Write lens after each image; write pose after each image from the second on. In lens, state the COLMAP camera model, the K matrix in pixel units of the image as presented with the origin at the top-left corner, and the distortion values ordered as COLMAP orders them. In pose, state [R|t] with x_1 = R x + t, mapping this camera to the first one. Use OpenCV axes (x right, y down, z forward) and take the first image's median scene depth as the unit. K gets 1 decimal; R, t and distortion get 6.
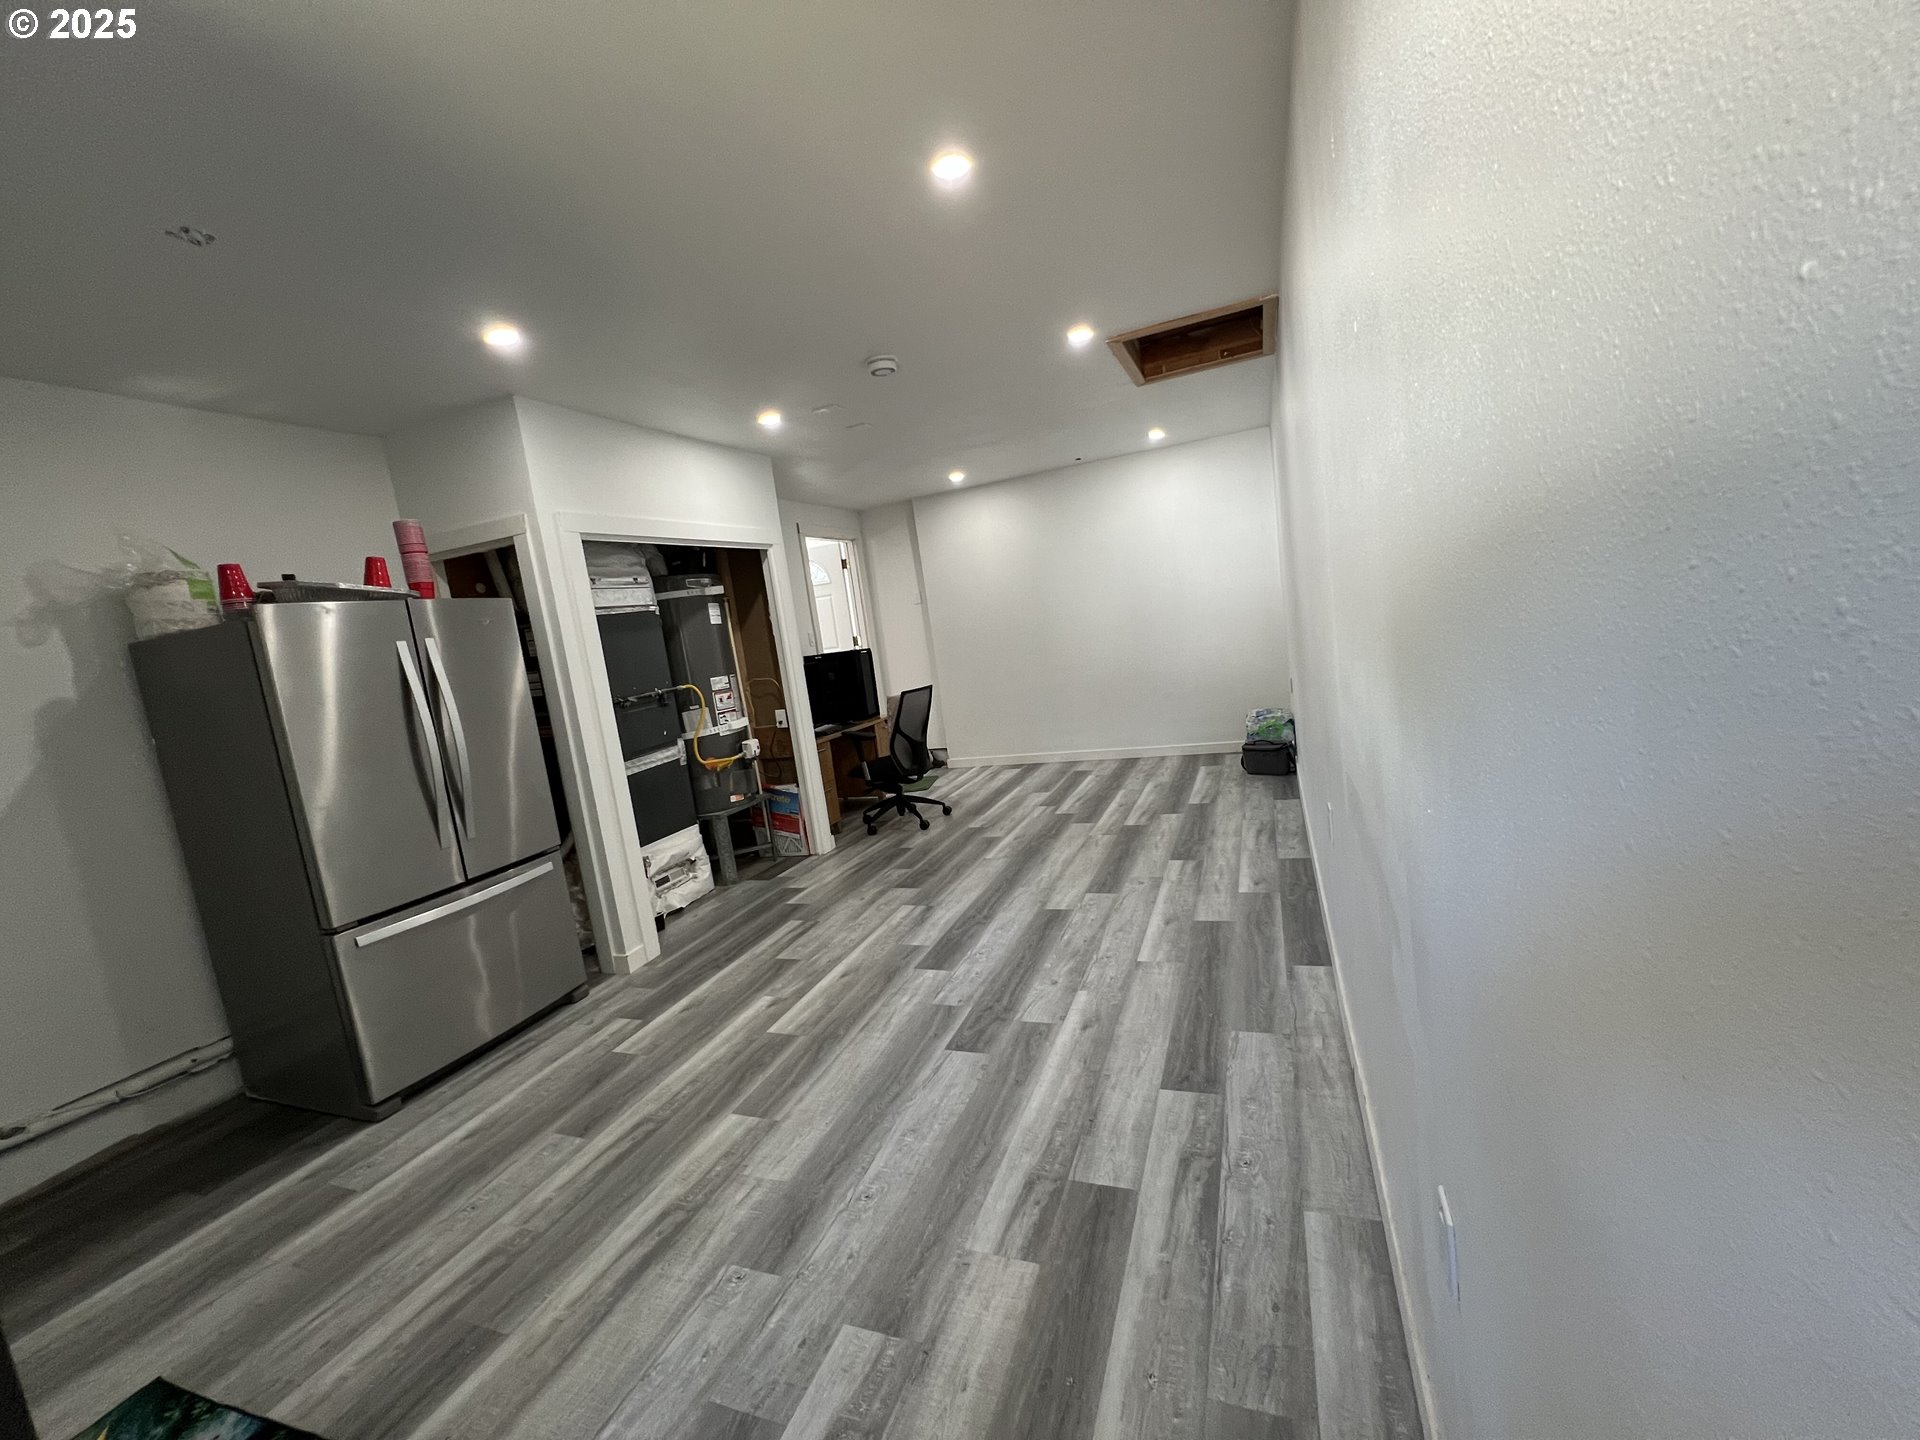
lens RADIAL K [[768.1, 0, 959.7], [0, 768.1, 720.7], [0, 0, 1]] dist [-0.000586, 0.000516]
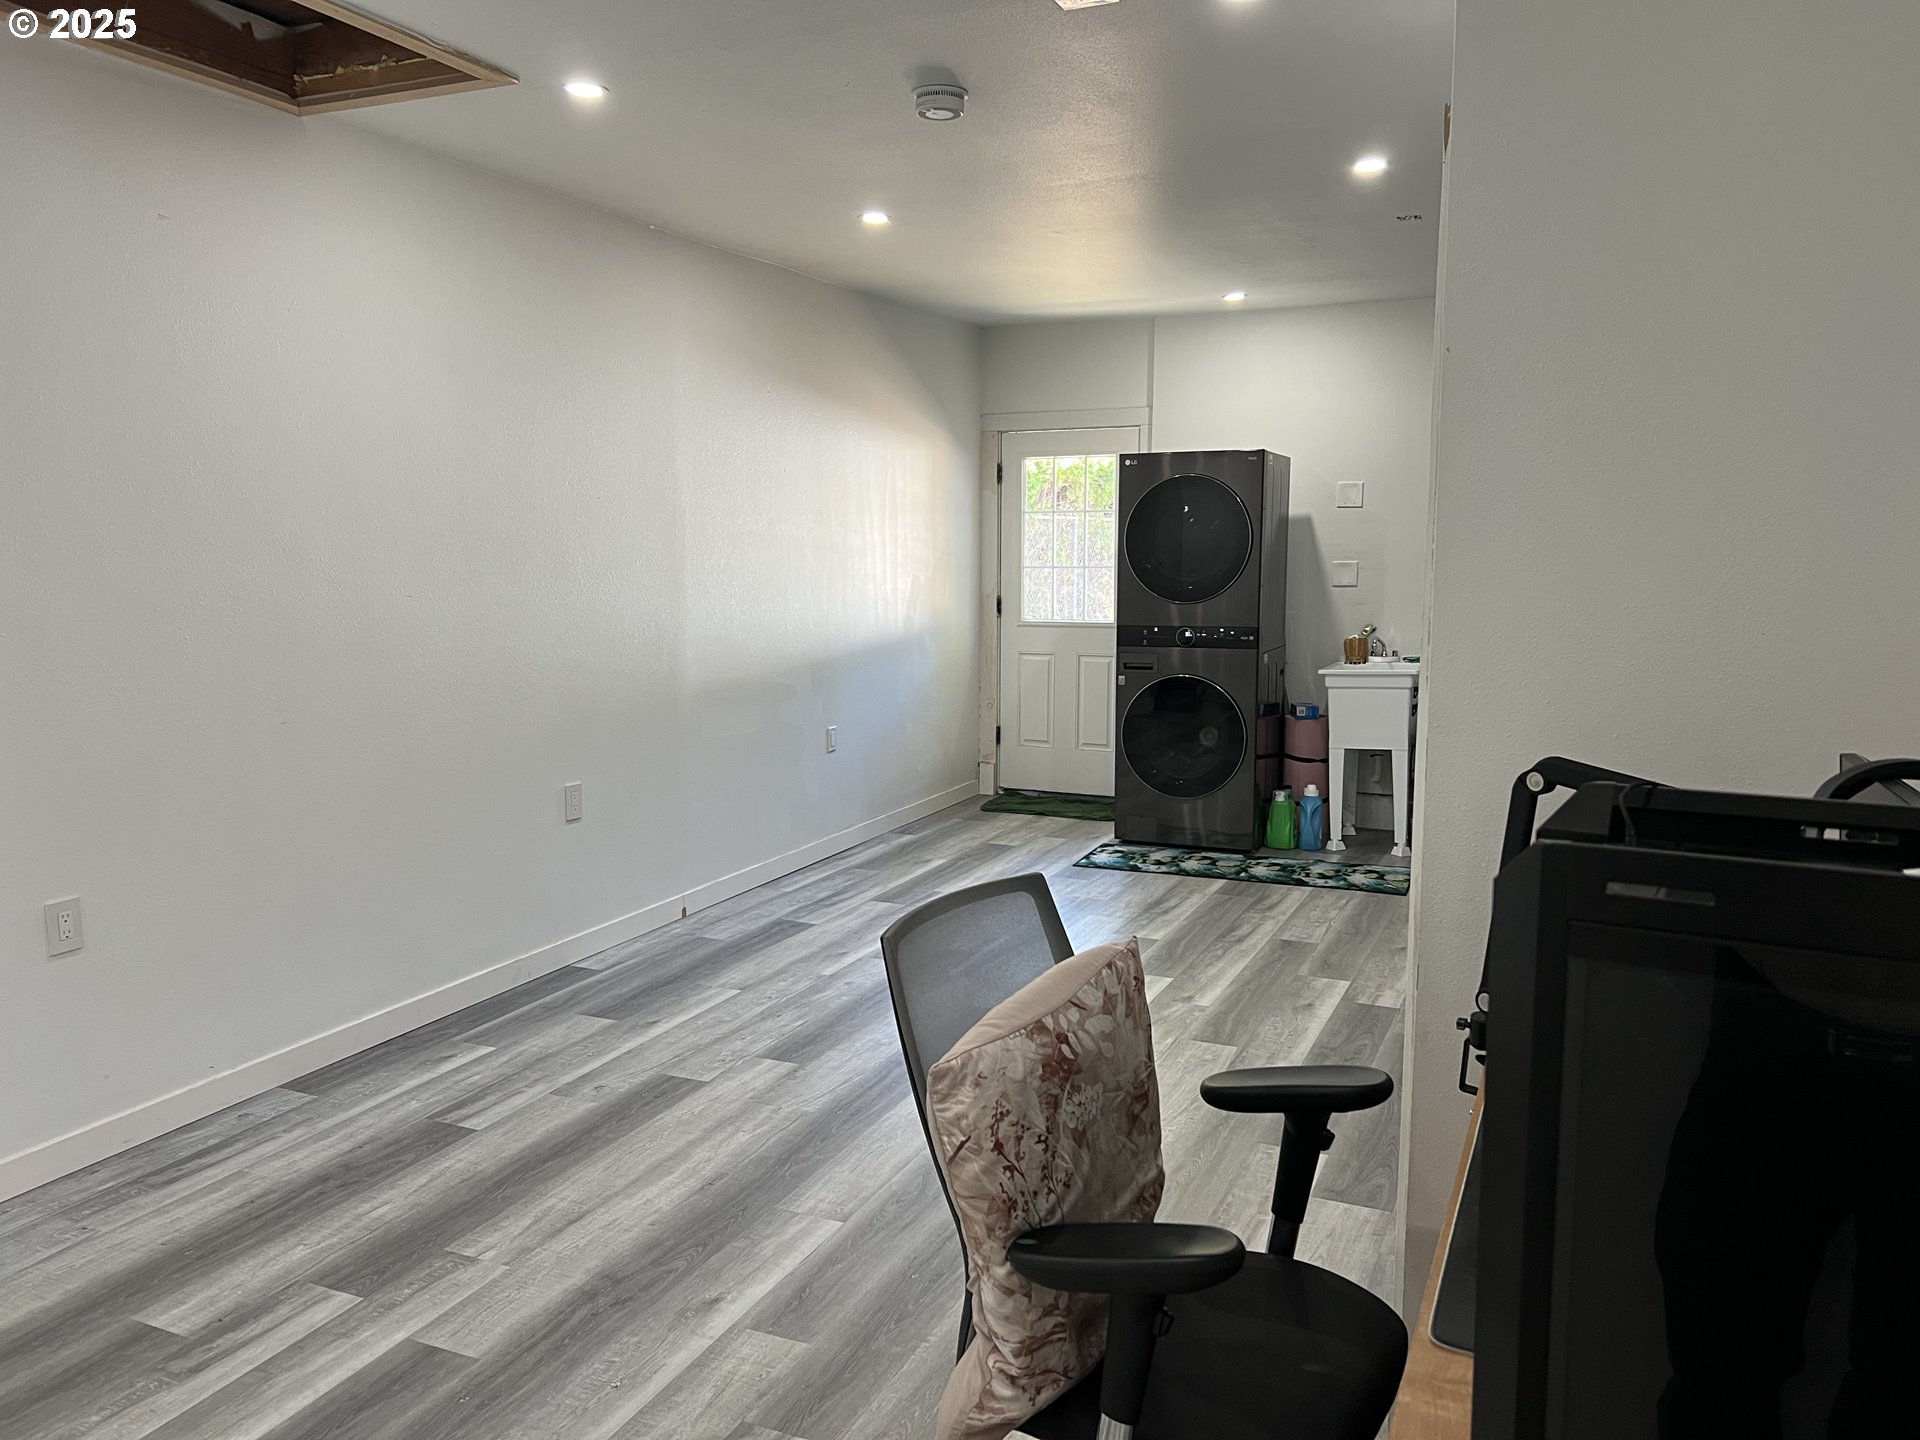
lens RADIAL K [[1443.2, 0, 961.1], [0, 1443.2, 718.2], [0, 0, 1]] dist [0.049323, -0.037347]
pose [[-0.989527, 0.125118, 0.071979, -0.134999], [0.139029, 0.960220, 0.242174, -0.278082], [-0.038815, 0.249645, -0.967559, 2.121571]]
